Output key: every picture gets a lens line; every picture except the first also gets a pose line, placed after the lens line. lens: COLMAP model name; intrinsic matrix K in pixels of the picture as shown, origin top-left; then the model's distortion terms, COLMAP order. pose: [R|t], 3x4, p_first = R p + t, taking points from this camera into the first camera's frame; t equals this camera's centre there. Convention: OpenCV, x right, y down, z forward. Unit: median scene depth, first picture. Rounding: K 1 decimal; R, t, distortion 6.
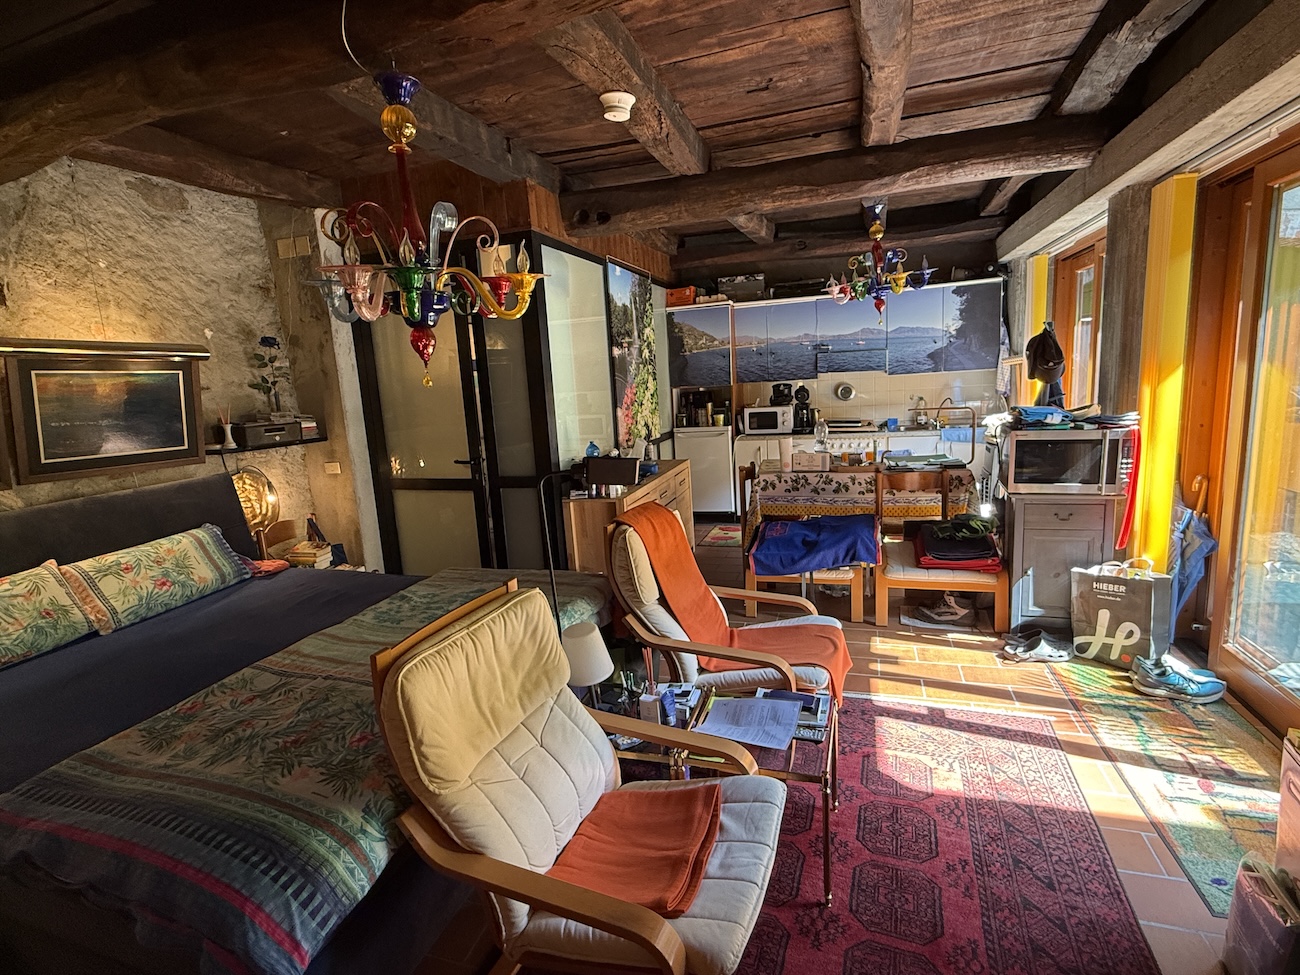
lens RADIAL K [[652.0, 0, 650.0], [0, 652.0, 487.5], [0, 0, 1]] dist [-0.001663, -0.000224]
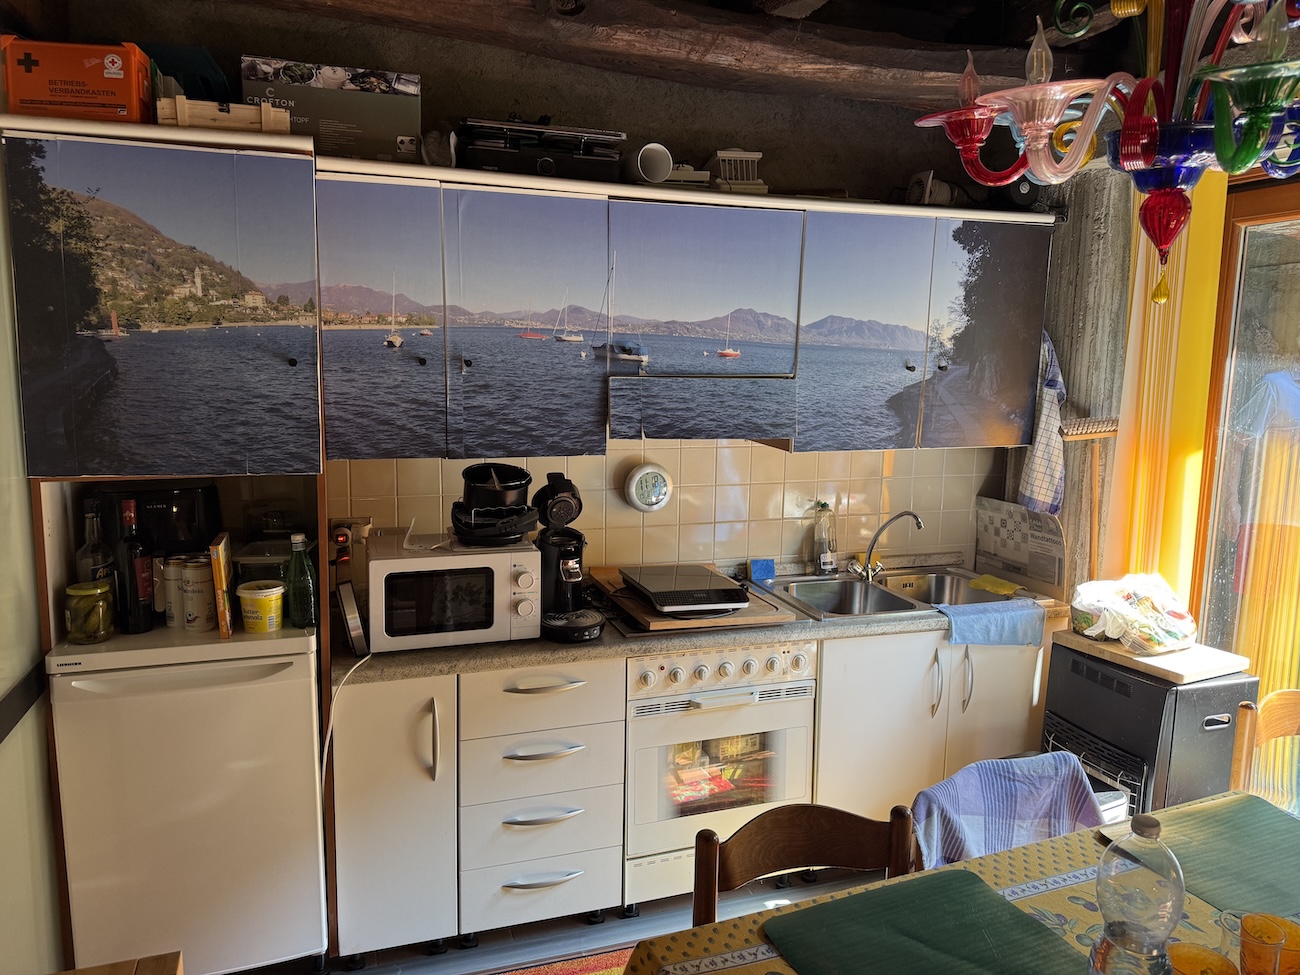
lens RADIAL K [[927.3, 0, 650.0], [0, 927.3, 487.5], [0, 0, 1]] dist [0.081891, -0.100594]
pose [[0.797929, -0.009236, 0.602681, 0.008007], [0.038989, 0.998579, -0.036318, -0.134218], [-0.601490, 0.052477, 0.797155, 0.635112]]
